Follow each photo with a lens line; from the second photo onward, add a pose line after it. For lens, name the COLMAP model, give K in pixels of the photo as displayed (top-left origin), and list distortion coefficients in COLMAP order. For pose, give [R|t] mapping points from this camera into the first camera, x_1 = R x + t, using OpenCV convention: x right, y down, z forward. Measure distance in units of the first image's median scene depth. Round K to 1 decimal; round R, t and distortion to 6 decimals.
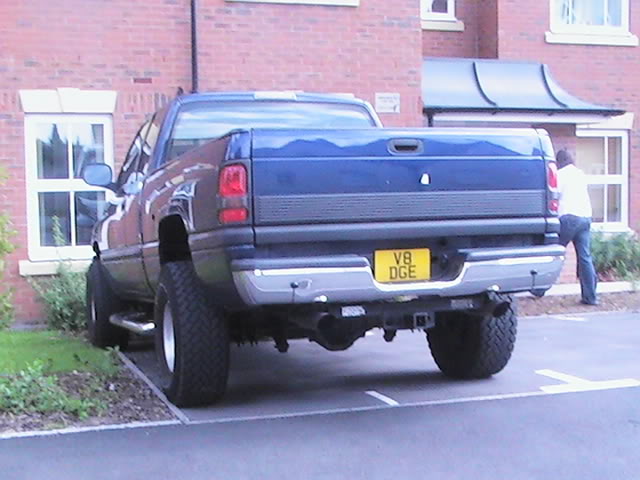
lens RADIAL K [[1023.6, 0, 322.3], [0, 1023.6, 243.1], [0, 0, 1]] dist [-0.023380, 0.000000]
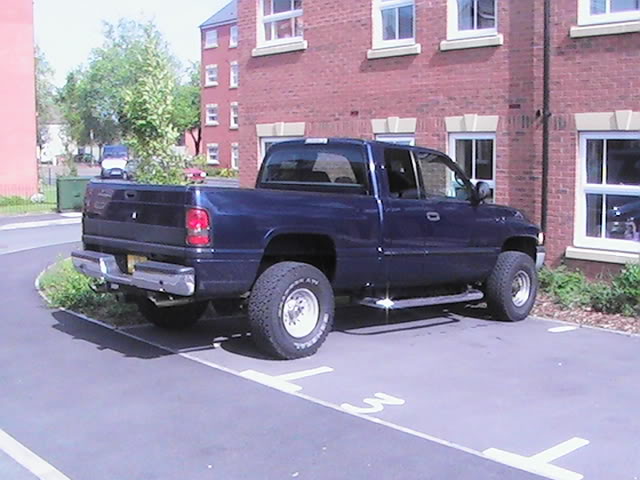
lens RADIAL K [[808.9, 0, 320.5], [0, 808.9, 242.2], [0, 0, 1]] dist [-0.178568, 0.000000]
pose [[0.407735, 0.118067, -0.905435, 1.365980], [-0.051786, 0.992999, 0.106165, -0.167898], [0.911630, 0.003602, 0.410995, 0.728050]]
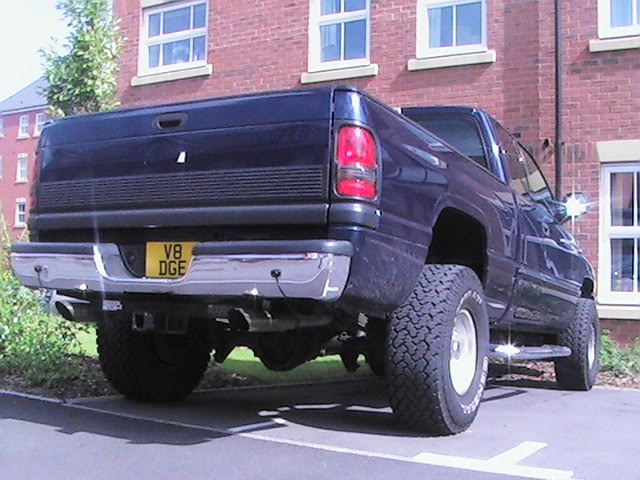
lens RADIAL K [[808.9, 0, 319.9], [0, 808.9, 258.2], [0, 0, 1]] dist [-0.178568, 0.000000]
pose [[0.654420, 0.013628, -0.756008, 0.664787], [-0.072193, 0.996396, -0.044530, 0.041170], [0.752677, 0.083720, 0.653046, 0.645598]]
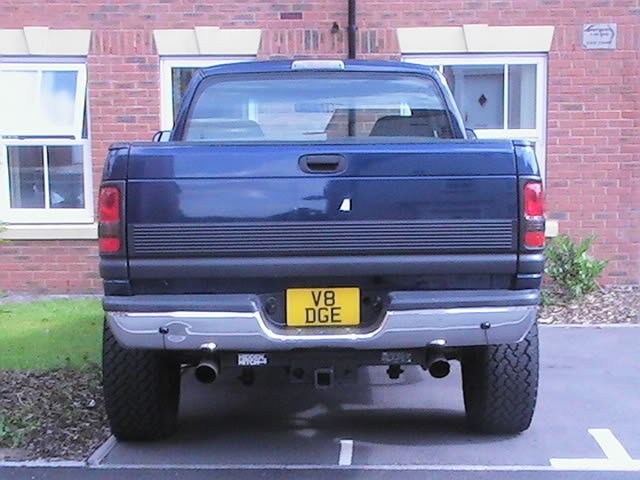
lens RADIAL K [[1217.5, 0, 320.5], [0, 1217.5, 242.5], [0, 0, 1]] dist [0.055688, 0.000000]
pose [[0.942662, 0.049787, -0.330014, 0.394353], [-0.024799, 0.996526, 0.079503, -0.106952], [0.332826, -0.066761, 0.940622, 0.078763]]
